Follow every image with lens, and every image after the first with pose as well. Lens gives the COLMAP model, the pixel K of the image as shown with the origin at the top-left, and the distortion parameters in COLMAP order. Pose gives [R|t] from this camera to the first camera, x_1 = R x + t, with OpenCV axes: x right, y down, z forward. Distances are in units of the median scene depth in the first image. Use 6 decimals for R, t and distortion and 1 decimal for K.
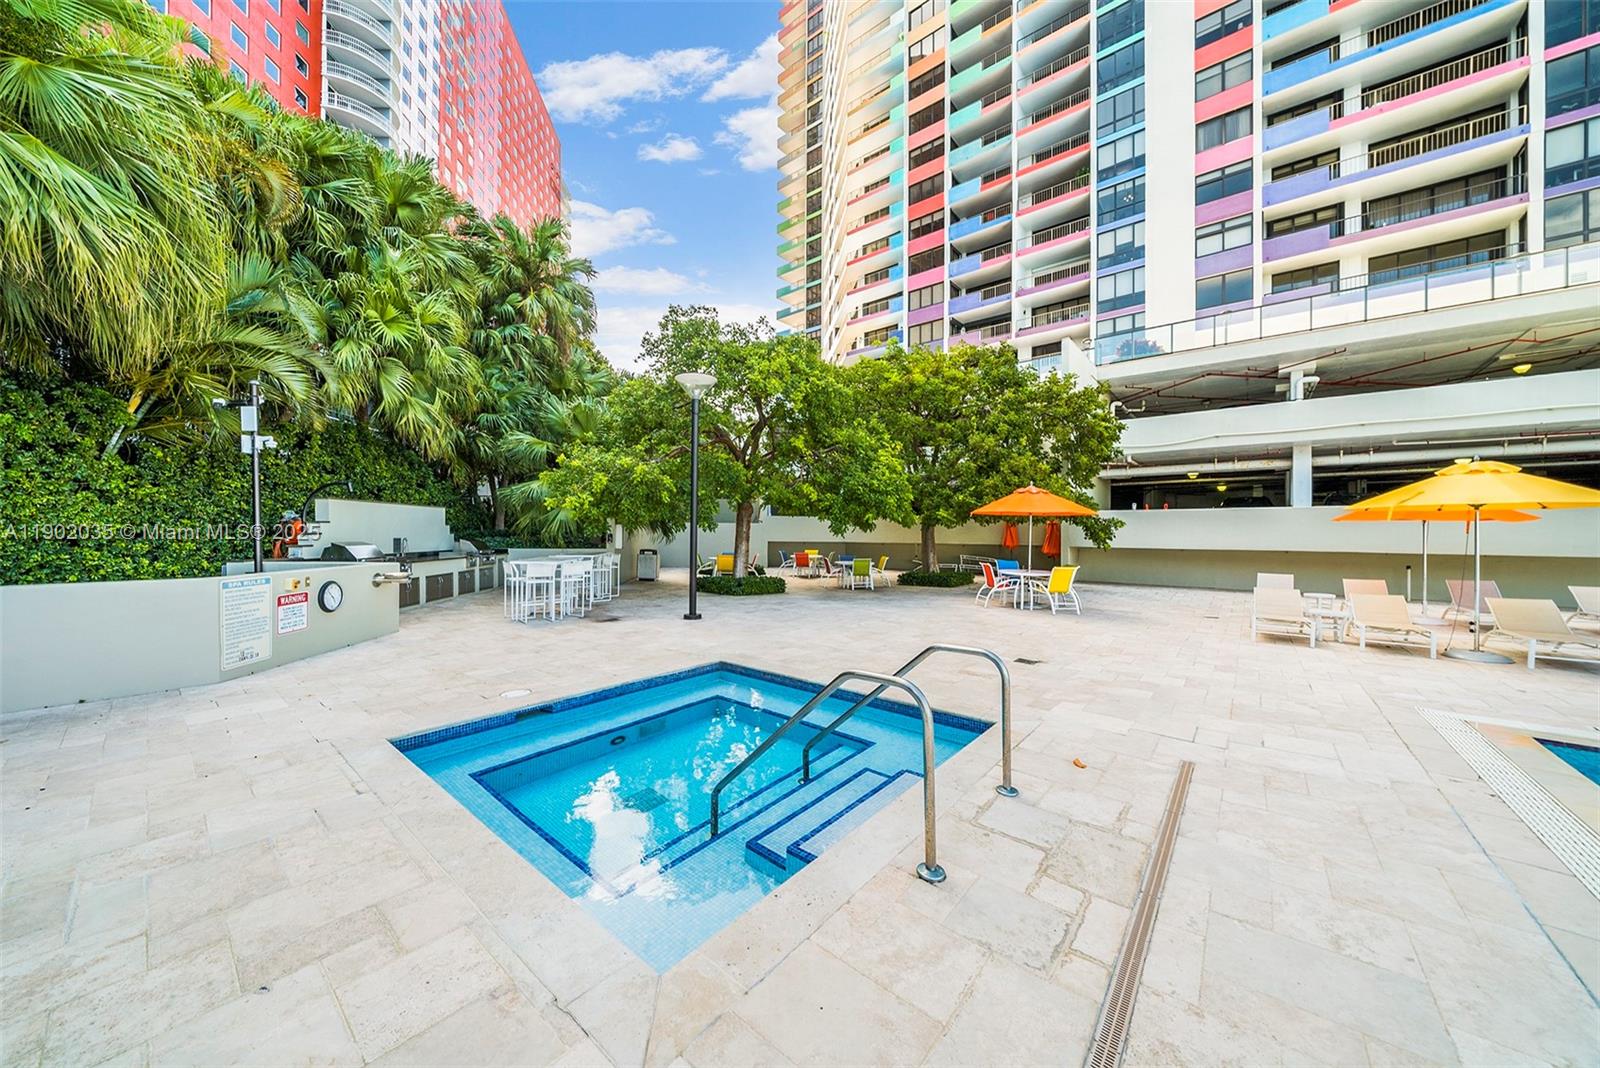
lens RADIAL K [[546.5, 0, 800.0], [0, 546.5, 534.0], [0, 0, 1]] dist [0.000004, -0.000001]
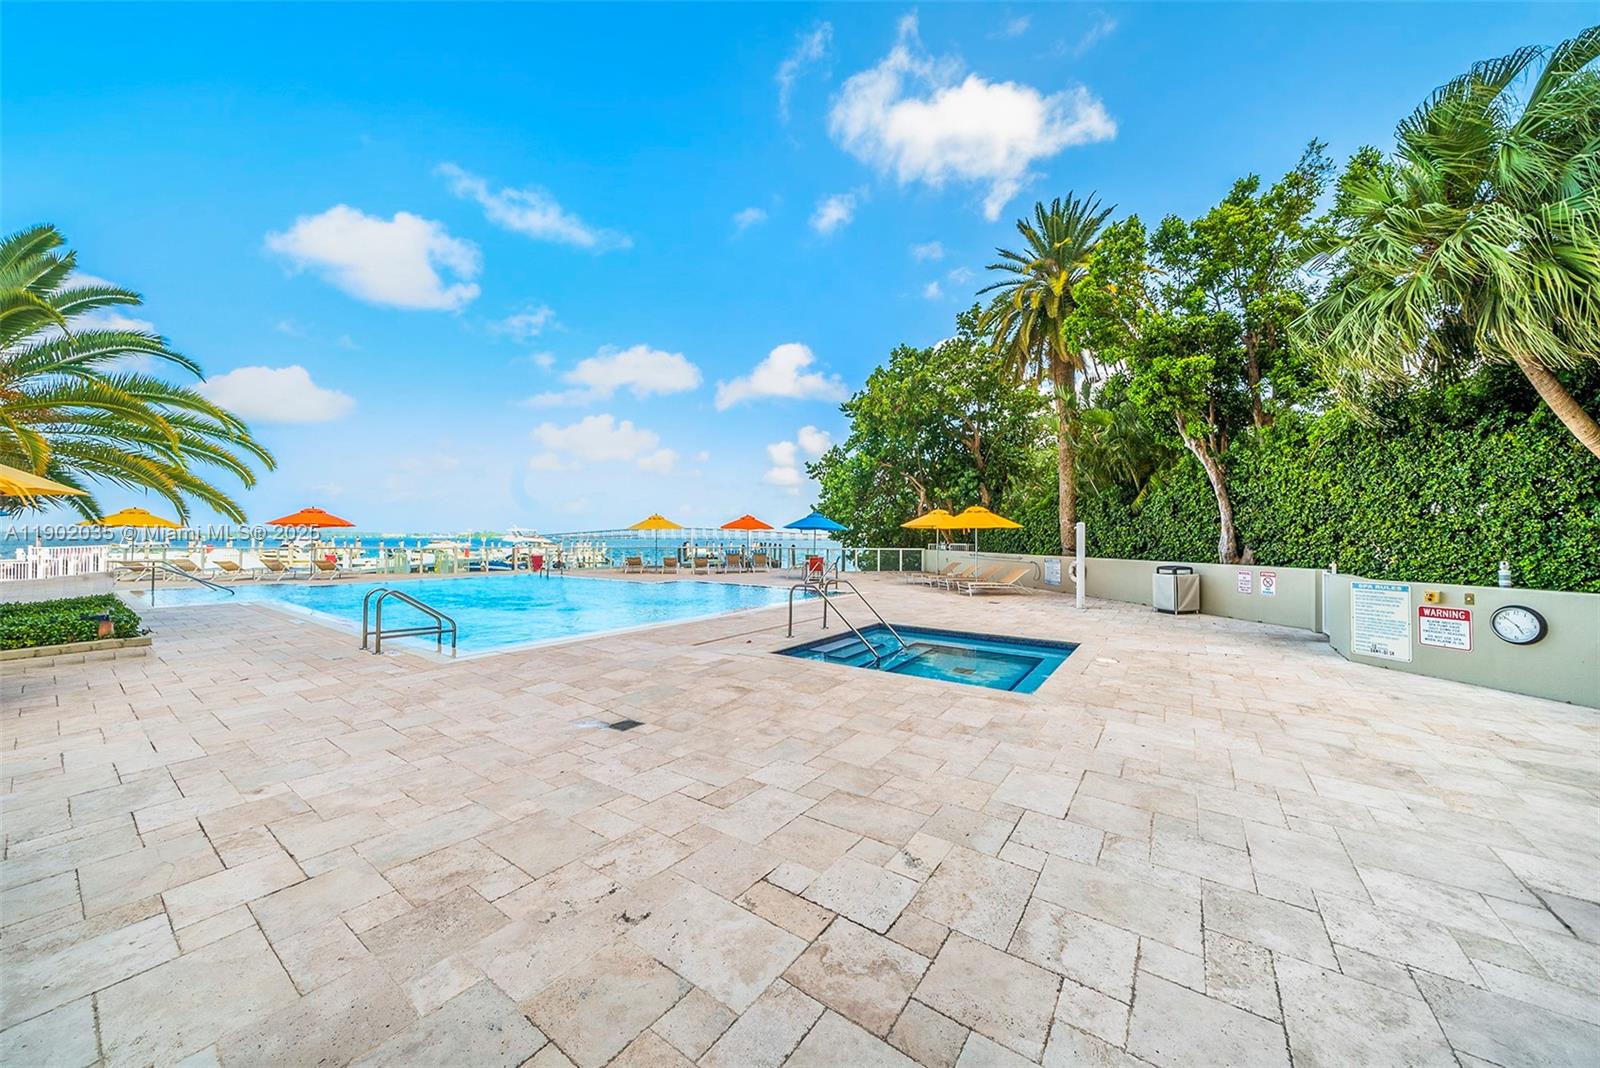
lens RADIAL K [[546.5, 0, 800.0], [0, 546.5, 534.0], [0, 0, 1]] dist [0.000004, -0.000001]
pose [[-0.997157, -0.010982, -0.074554, 0.289854], [-0.010600, 0.999929, -0.005519, -0.003708], [0.074609, -0.004713, -0.997202, 1.980985]]
